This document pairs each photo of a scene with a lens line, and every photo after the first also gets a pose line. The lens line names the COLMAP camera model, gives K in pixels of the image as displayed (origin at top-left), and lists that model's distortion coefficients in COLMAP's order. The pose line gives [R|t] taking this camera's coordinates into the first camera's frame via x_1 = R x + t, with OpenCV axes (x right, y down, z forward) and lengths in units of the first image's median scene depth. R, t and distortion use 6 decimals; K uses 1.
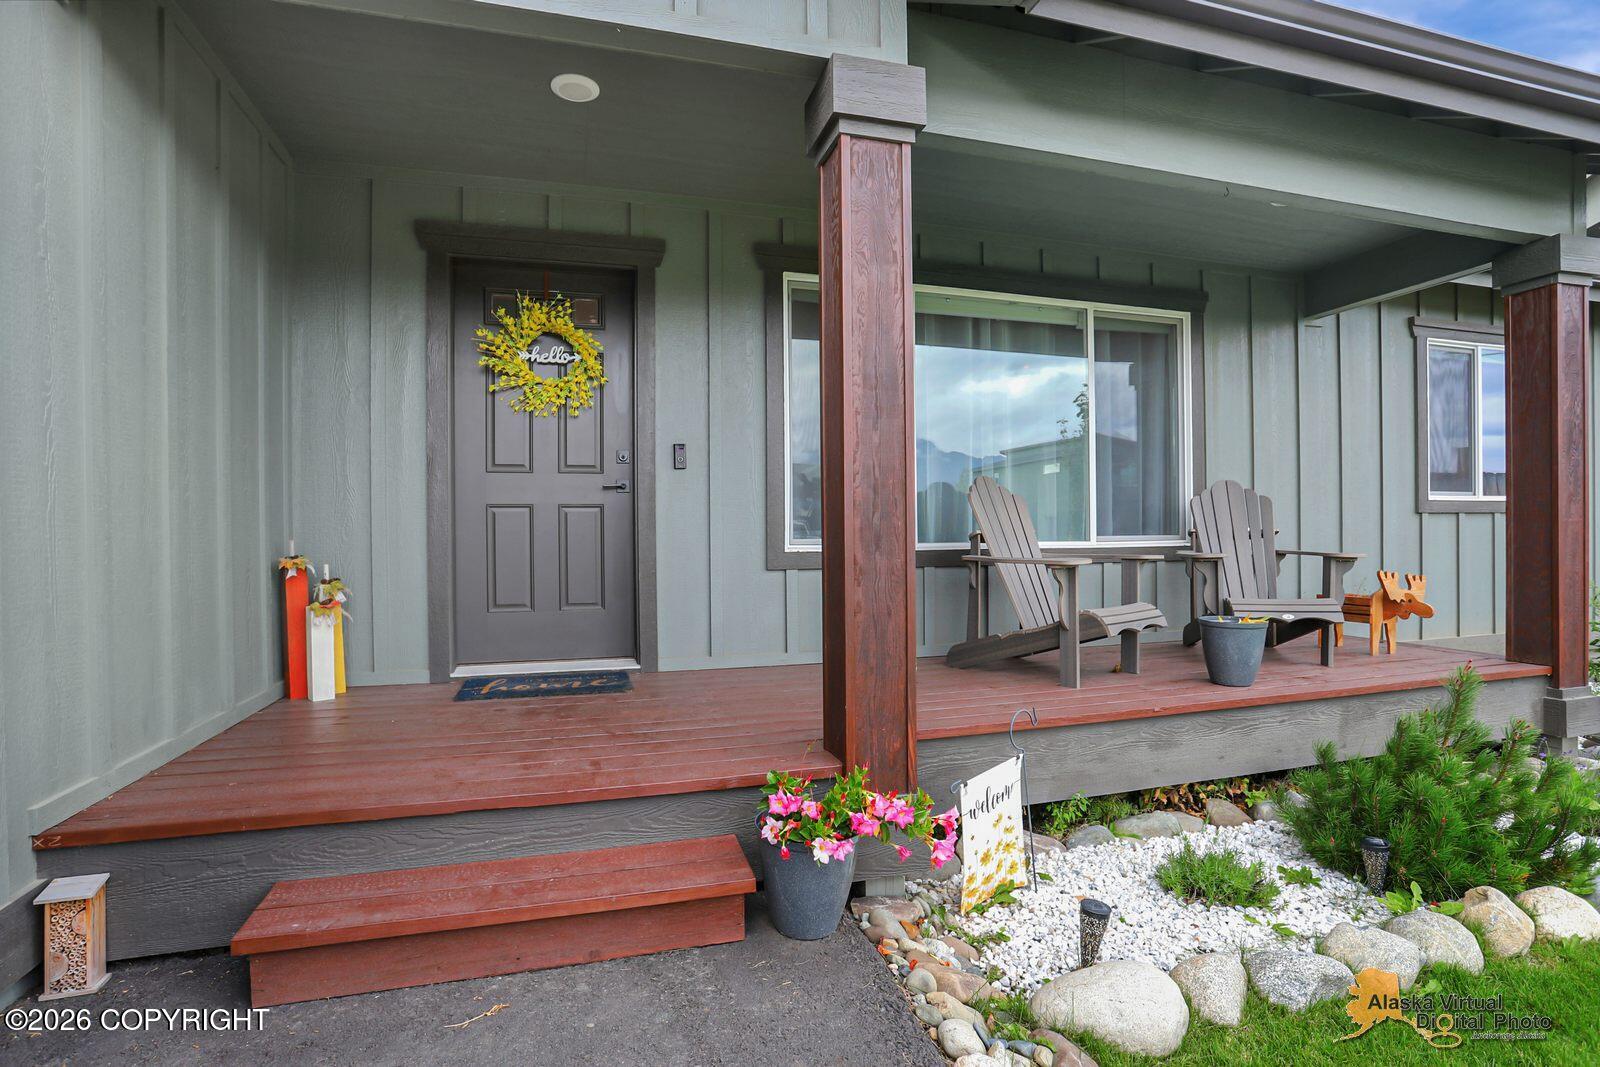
lens RADIAL K [[784.8, 0, 800.1], [0, 784.8, 532.3], [0, 0, 1]] dist [-0.000099, -0.000071]
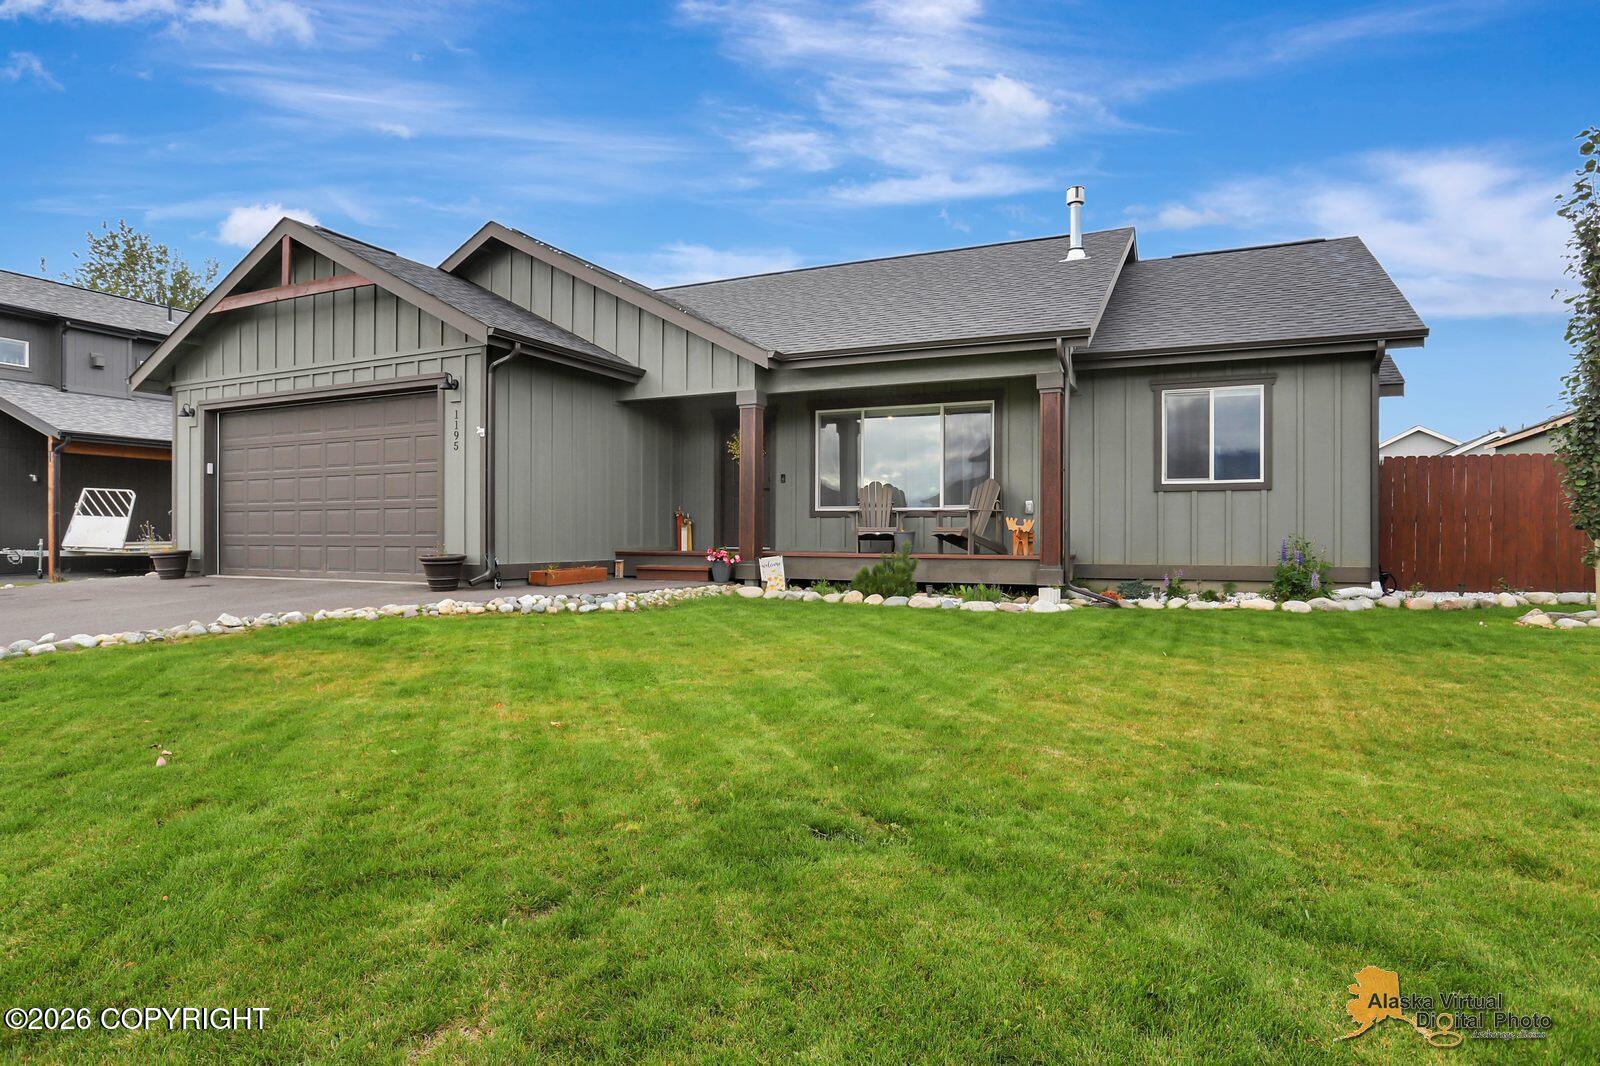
lens RADIAL K [[930.6, 0, 794.8], [0, 930.6, 534.5], [0, 0, 1]] dist [-0.003950, 0.005468]
pose [[0.753308, 0.006099, -0.657640, 2.148520], [-0.007114, 0.999974, 0.001125, 0.106782], [0.657630, 0.003831, 0.753331, -1.570725]]
